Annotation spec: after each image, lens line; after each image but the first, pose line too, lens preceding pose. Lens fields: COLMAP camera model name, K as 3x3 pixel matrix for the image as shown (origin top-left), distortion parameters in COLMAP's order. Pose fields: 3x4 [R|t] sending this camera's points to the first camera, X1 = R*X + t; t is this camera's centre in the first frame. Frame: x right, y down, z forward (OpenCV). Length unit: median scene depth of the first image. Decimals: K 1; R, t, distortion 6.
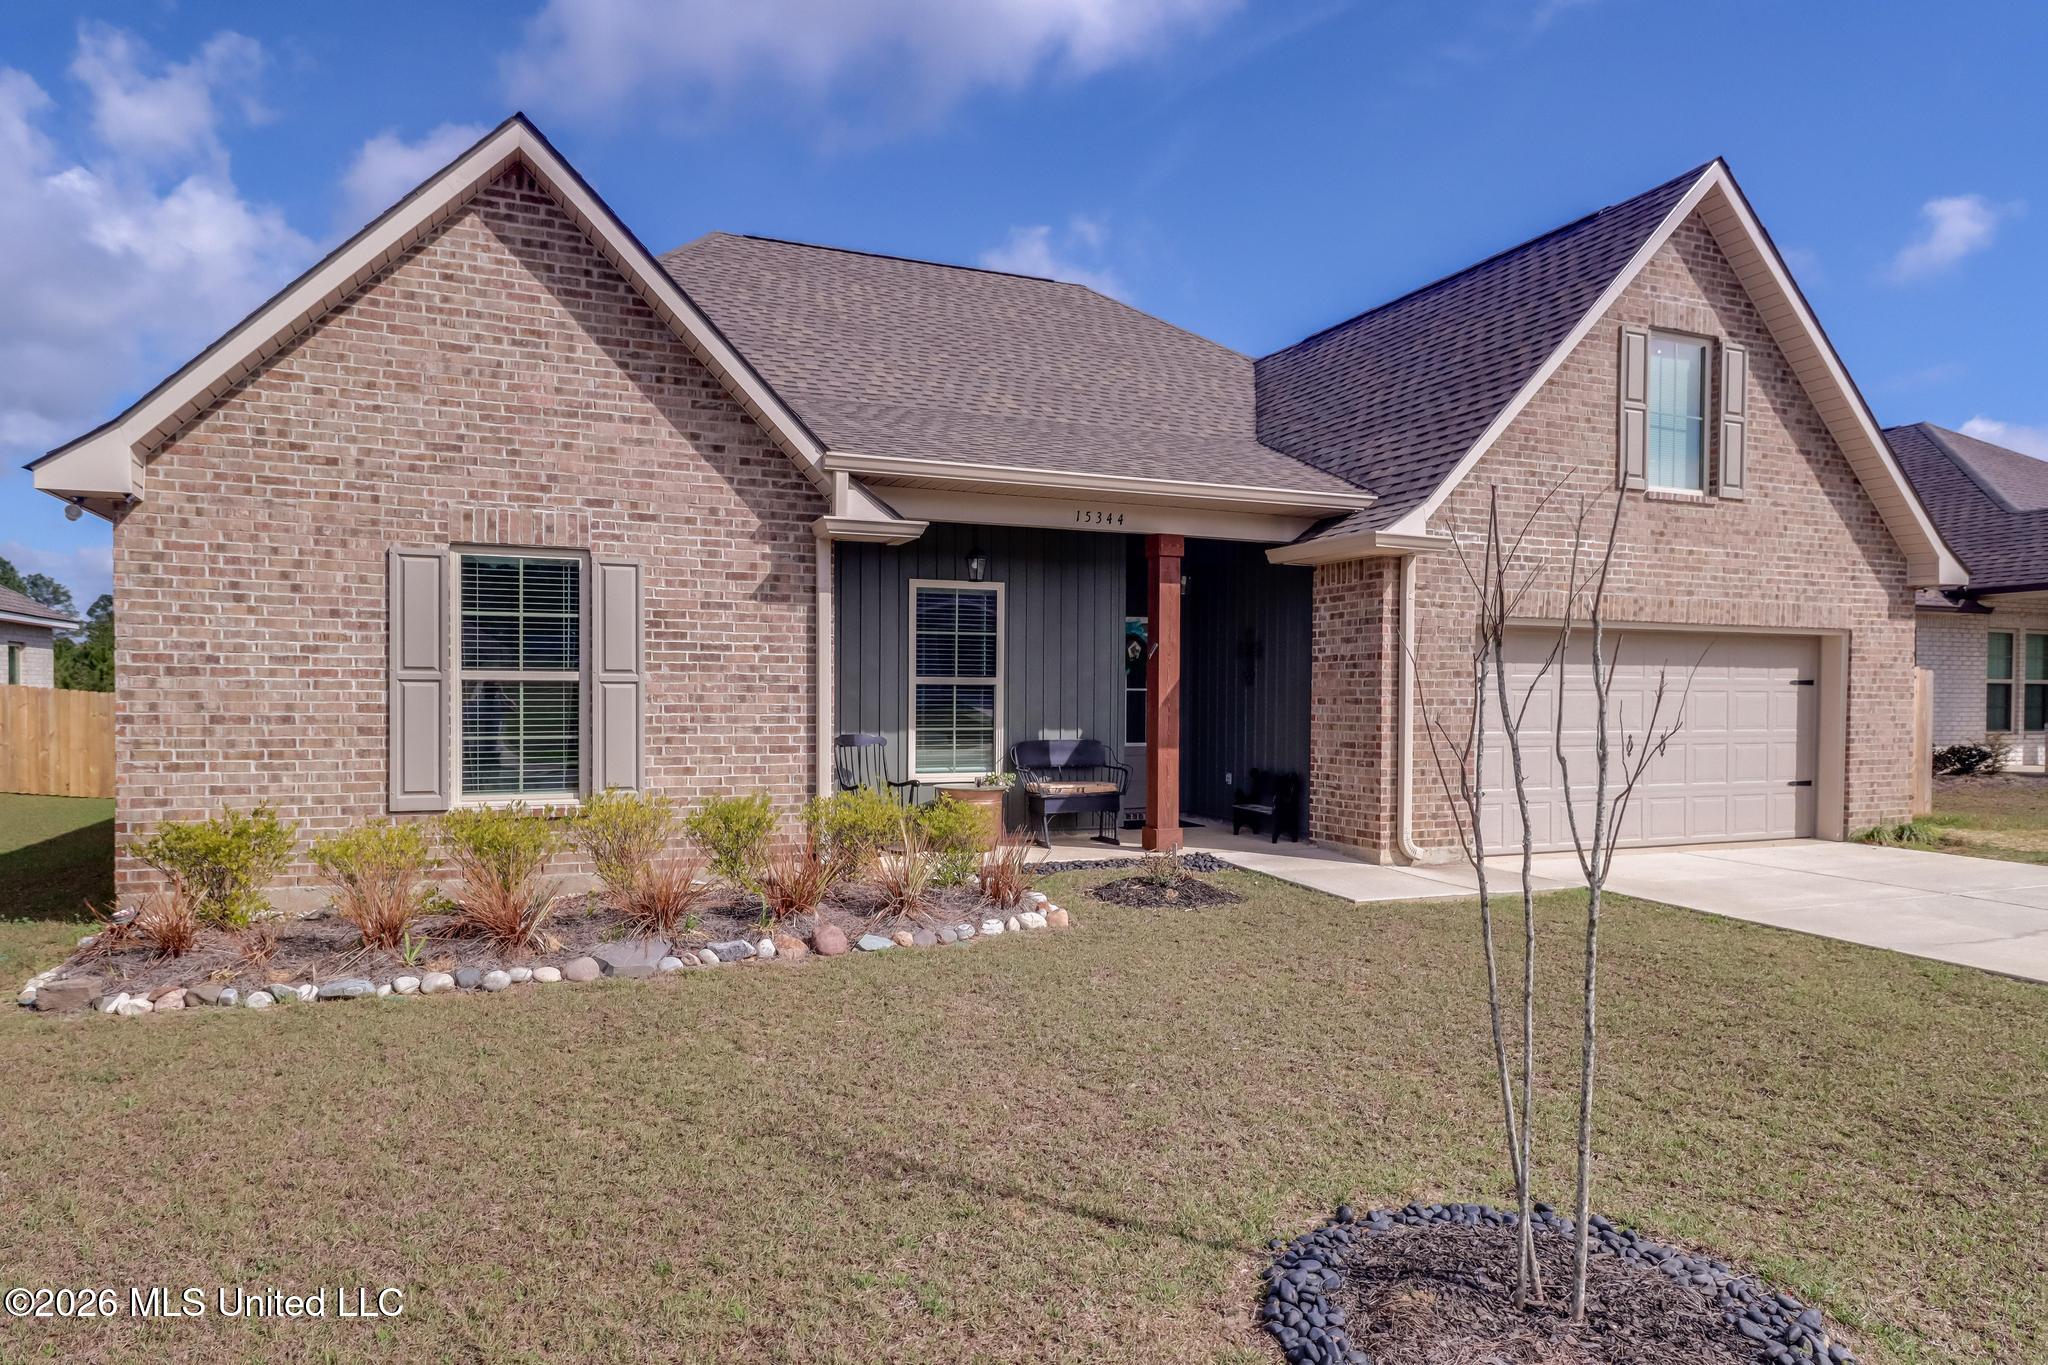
lens RADIAL K [[1040.6, 0, 1022.5], [0, 1040.6, 688.7], [0, 0, 1]] dist [0.002138, -0.000166]
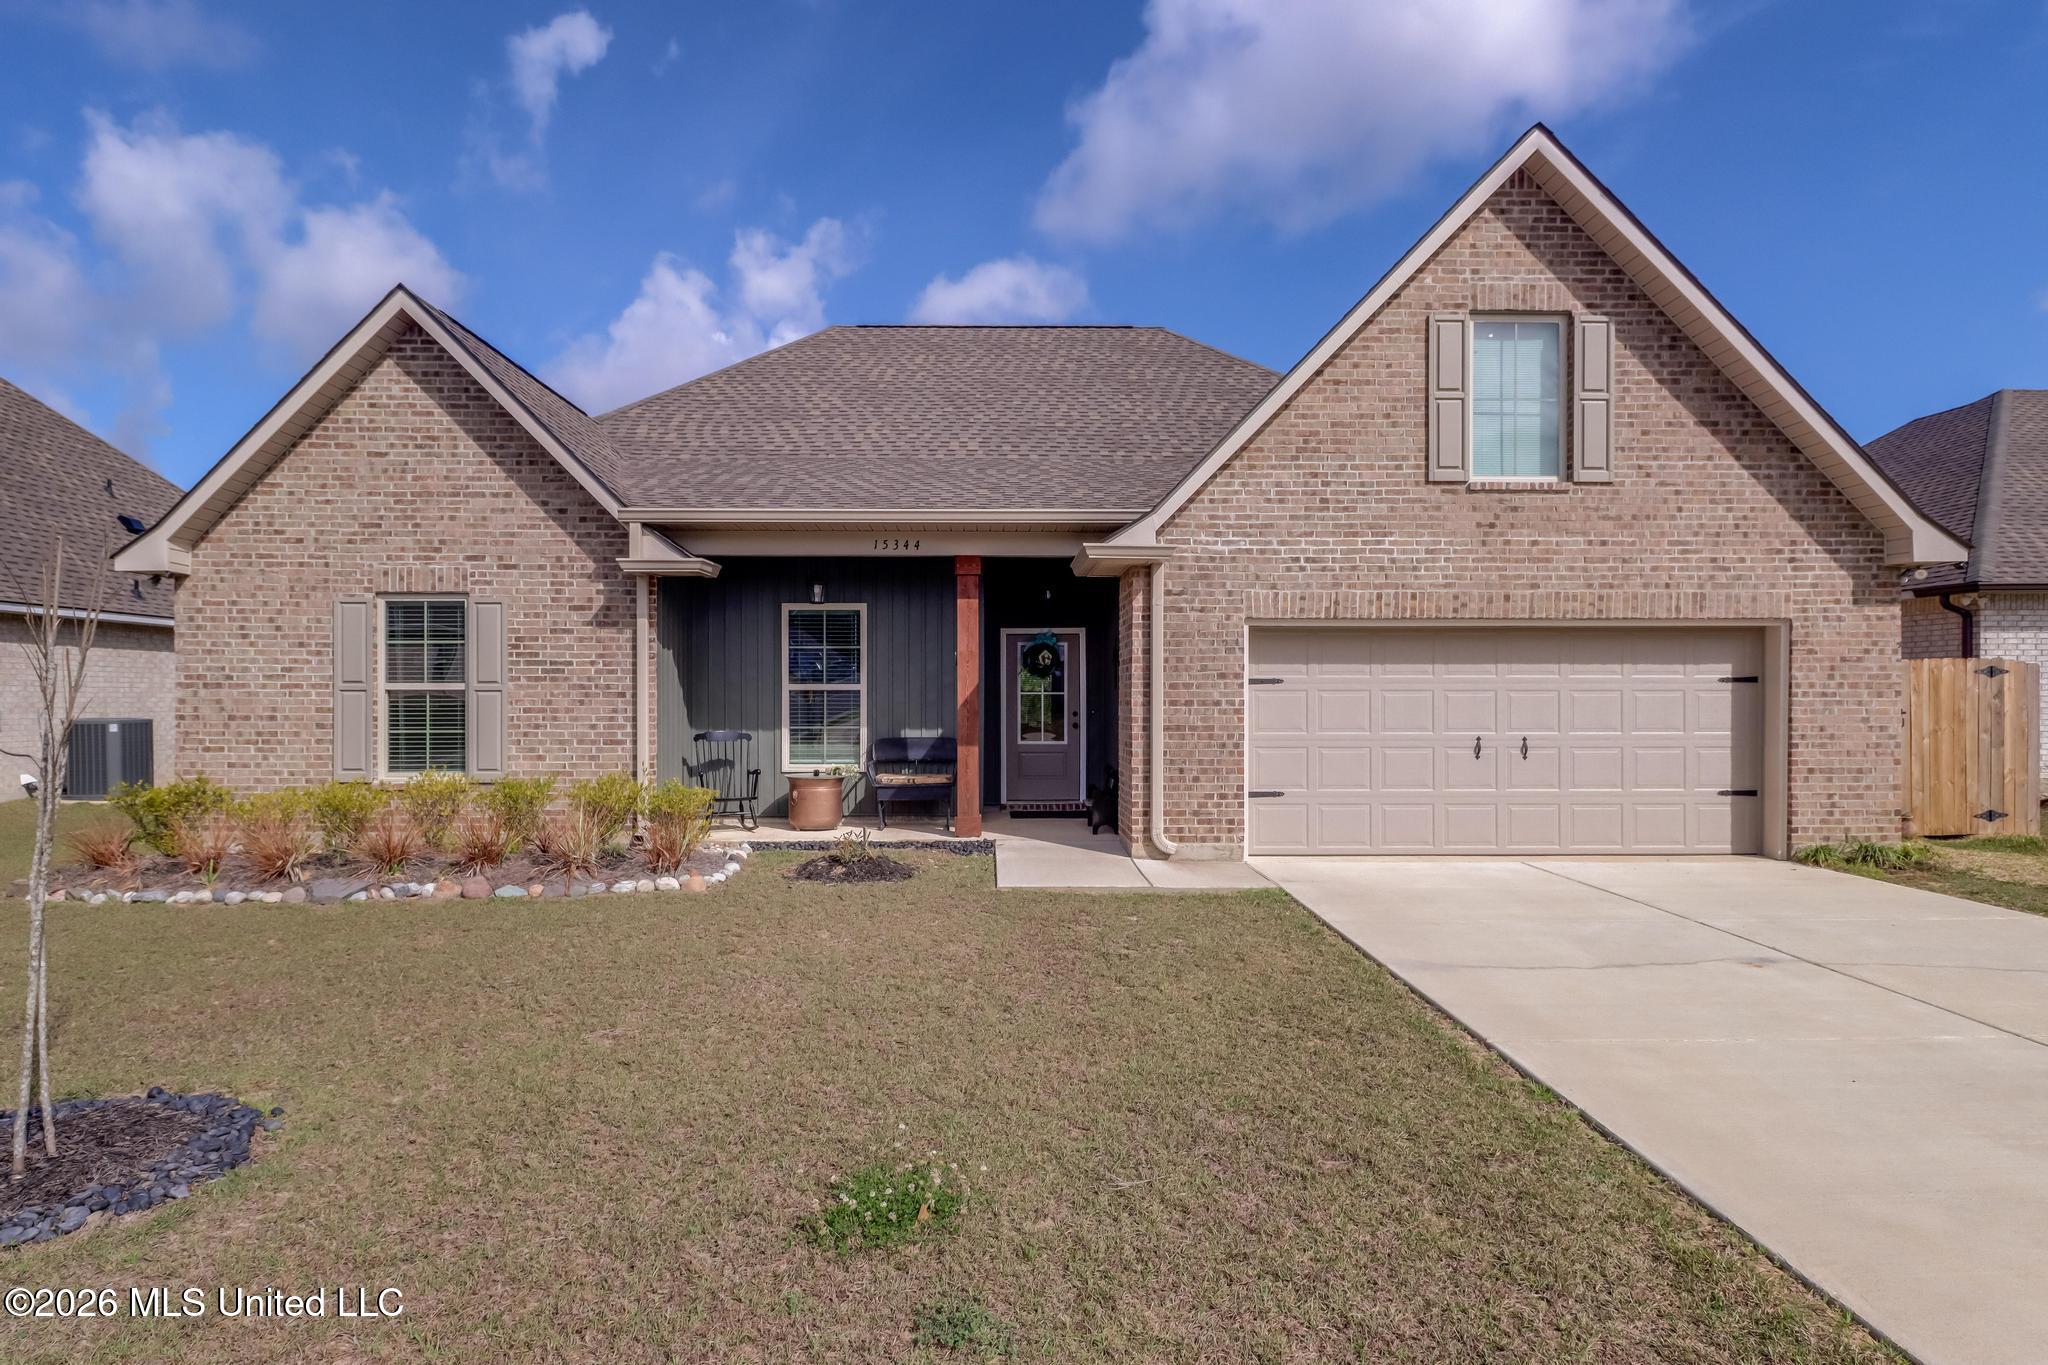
lens RADIAL K [[923.7, 0, 1024.0], [0, 923.7, 682.5], [0, 0, 1]] dist [-0.000444, -0.000320]
pose [[0.948862, -0.011440, -0.315485, 0.607172], [0.007009, 0.999860, -0.015177, 0.006033], [0.315615, 0.012189, 0.948809, 0.083732]]
